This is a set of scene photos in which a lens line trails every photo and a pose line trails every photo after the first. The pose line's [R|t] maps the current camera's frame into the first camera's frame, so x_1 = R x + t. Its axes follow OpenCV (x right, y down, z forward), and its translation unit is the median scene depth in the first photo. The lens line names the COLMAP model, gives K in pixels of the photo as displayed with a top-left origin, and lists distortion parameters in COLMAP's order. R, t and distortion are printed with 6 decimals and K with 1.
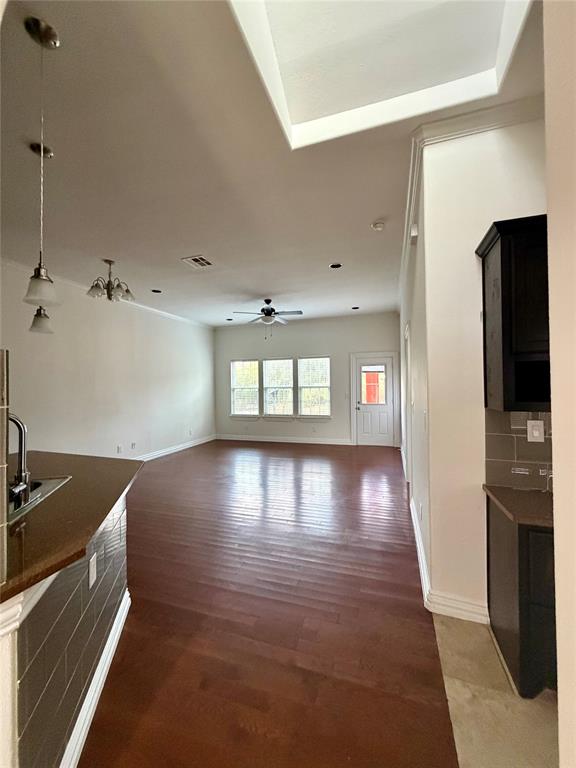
lens RADIAL K [[304.1, 0, 288.0], [0, 304.1, 384.0], [0, 0, 1]] dist [-0.000155, 0.000018]
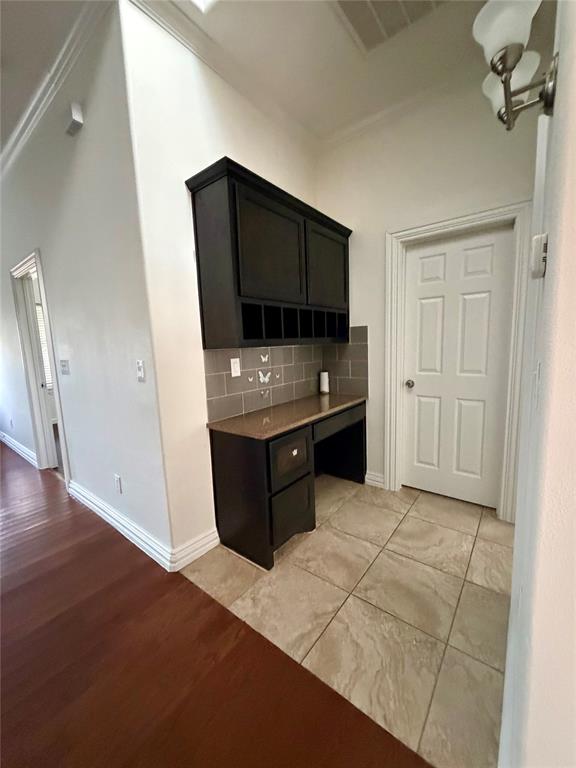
lens RADIAL K [[304.1, 0, 288.0], [0, 304.1, 384.0], [0, 0, 1]] dist [-0.000155, 0.000018]
pose [[0.331623, -0.124750, 0.935128, -0.230532], [0.030397, 0.992117, 0.121573, 0.076201], [-0.942922, -0.011892, 0.332801, 0.388217]]
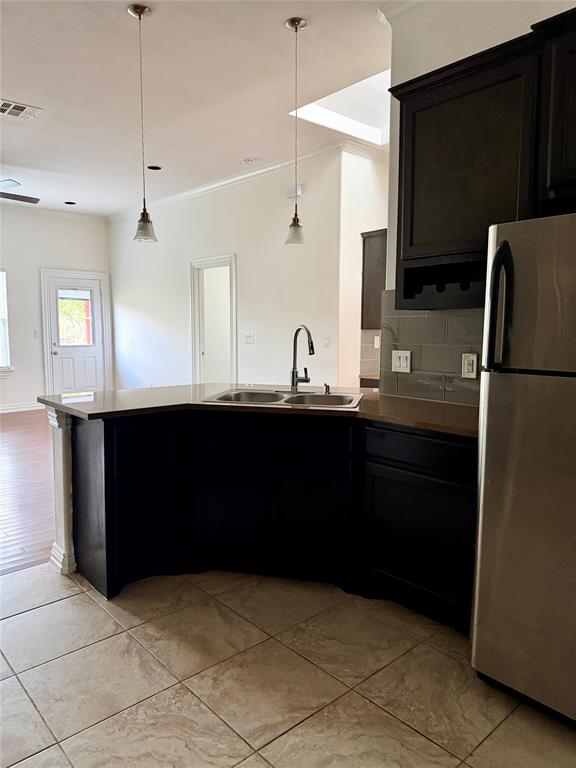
lens RADIAL K [[542.0, 0, 288.0], [0, 542.0, 384.0], [0, 0, 1]] dist [-0.000054, -0.000449]
pose [[0.484986, -0.079991, 0.870856, -2.177789], [-0.014701, 0.994922, 0.099574, 0.084487], [-0.874399, -0.061094, 0.481347, -0.105728]]
